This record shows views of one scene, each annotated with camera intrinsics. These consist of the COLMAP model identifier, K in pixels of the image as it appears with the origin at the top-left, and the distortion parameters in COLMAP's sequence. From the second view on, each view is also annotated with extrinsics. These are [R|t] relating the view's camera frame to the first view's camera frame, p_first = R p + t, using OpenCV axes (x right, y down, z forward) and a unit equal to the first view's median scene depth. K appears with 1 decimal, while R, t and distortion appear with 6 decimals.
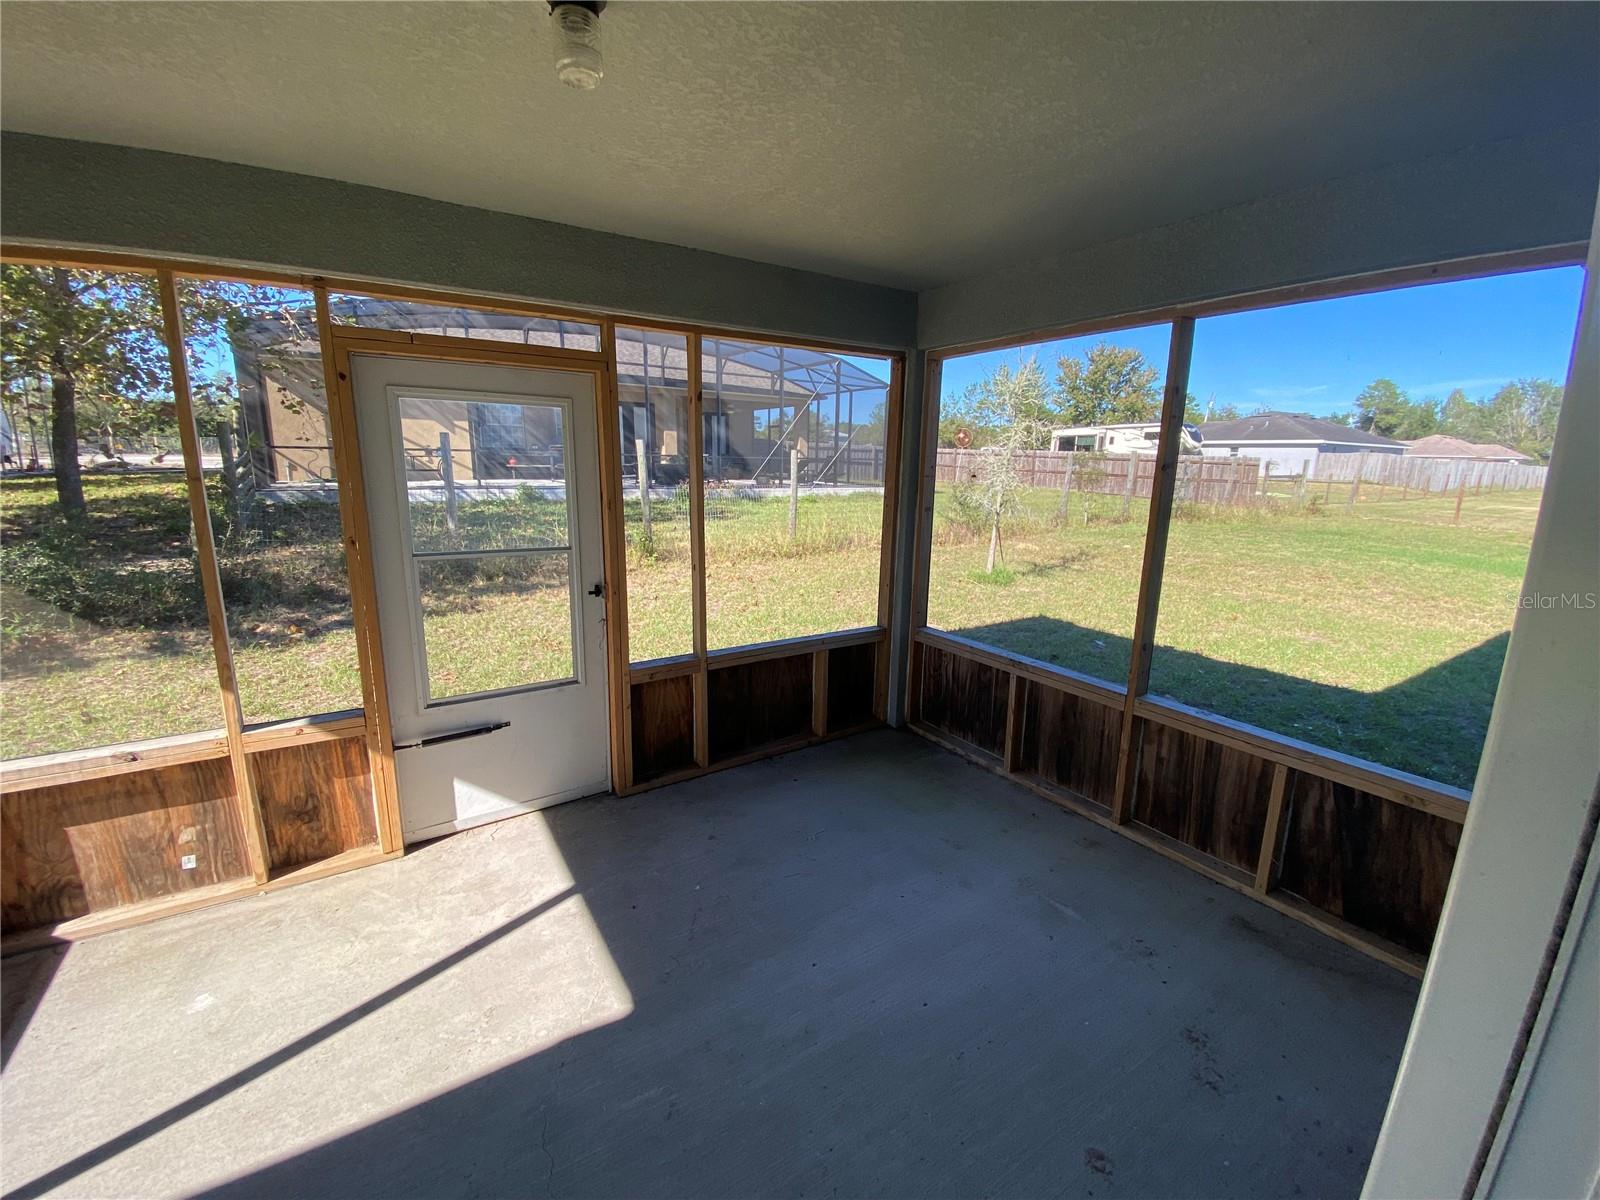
lens RADIAL K [[660.0, 0, 802.7], [0, 660.0, 600.6], [0, 0, 1]] dist [0.037901, -0.029237]
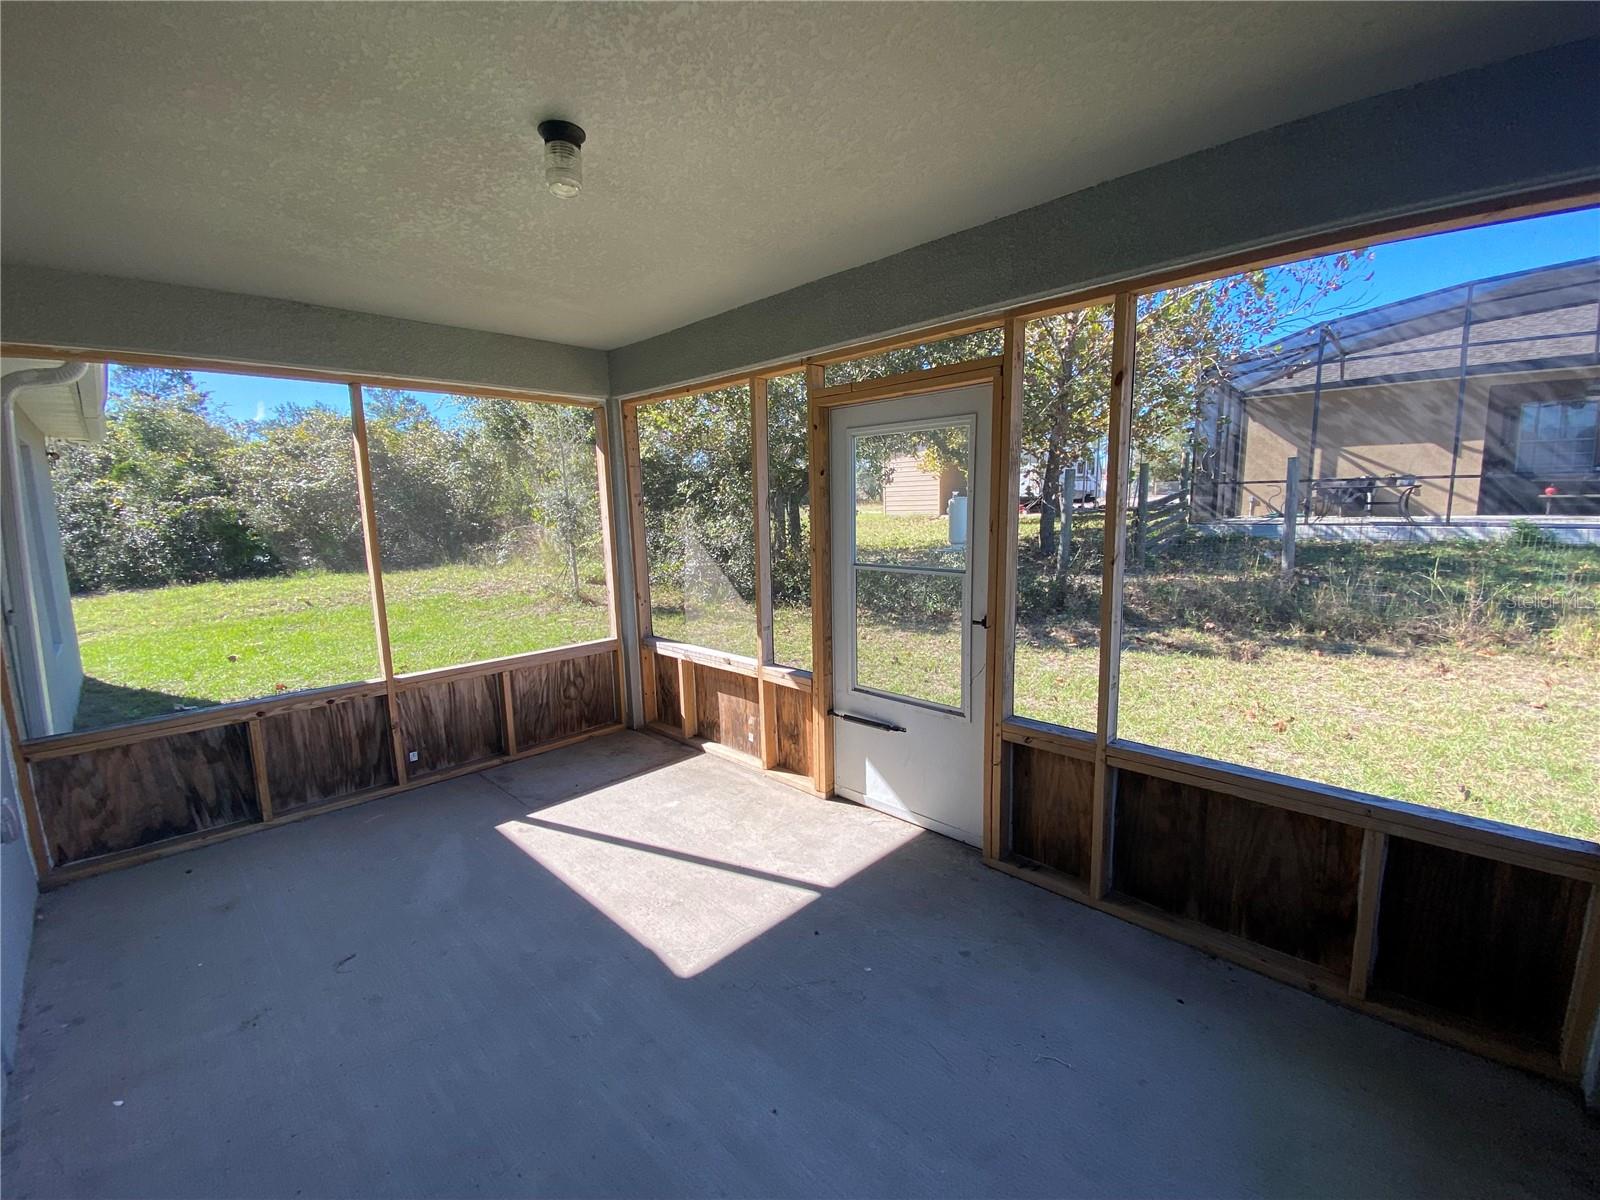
lens RADIAL K [[660.0, 0, 802.7], [0, 660.0, 600.6], [0, 0, 1]] dist [0.037901, -0.029237]
pose [[0.223932, 0.126115, -0.966411, 0.536693], [-0.179506, 0.979965, 0.086290, -0.082354], [0.957931, 0.154153, 0.242084, 0.585240]]
